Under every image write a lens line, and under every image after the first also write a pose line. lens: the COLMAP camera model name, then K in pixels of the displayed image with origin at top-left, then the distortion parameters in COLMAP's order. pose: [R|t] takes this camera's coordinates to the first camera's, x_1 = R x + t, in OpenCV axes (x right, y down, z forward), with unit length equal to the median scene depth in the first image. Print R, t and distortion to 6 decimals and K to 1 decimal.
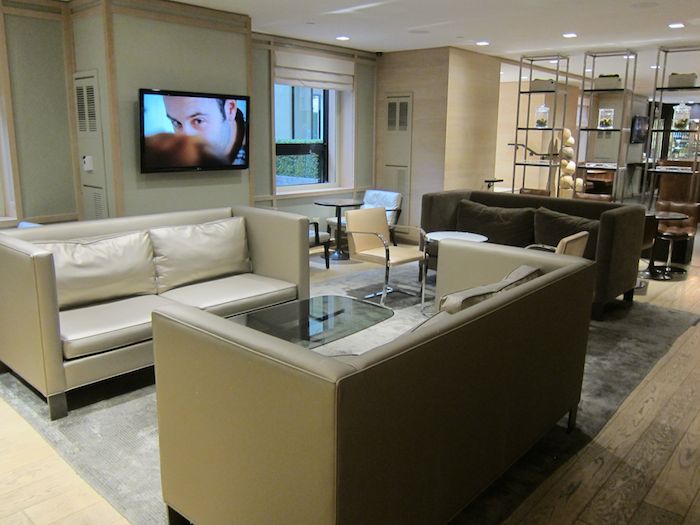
lens RADIAL K [[586.9, 0, 350.0], [0, 586.9, 262.5], [0, 0, 1]] dist [-0.056692, 0.010851]
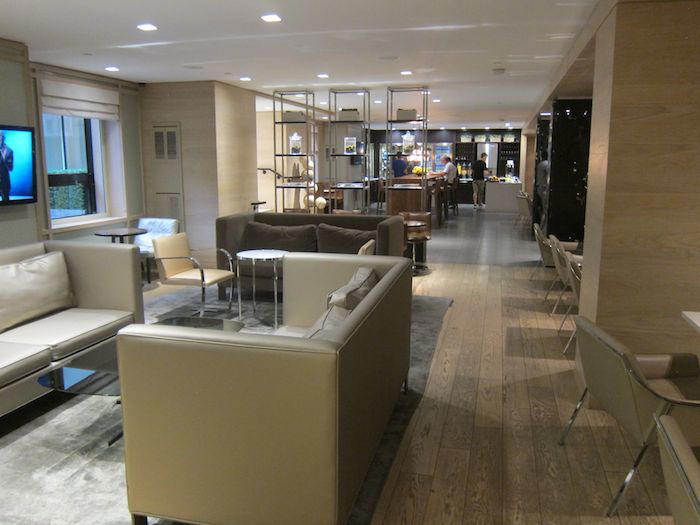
lens RADIAL K [[586.9, 0, 350.0], [0, 586.9, 262.5], [0, 0, 1]] dist [-0.056692, 0.010851]
pose [[0.887552, -0.089908, 0.451849, -0.120381], [0.107481, 0.994118, -0.013313, 0.003363], [-0.447994, 0.060381, 0.891995, -0.048974]]
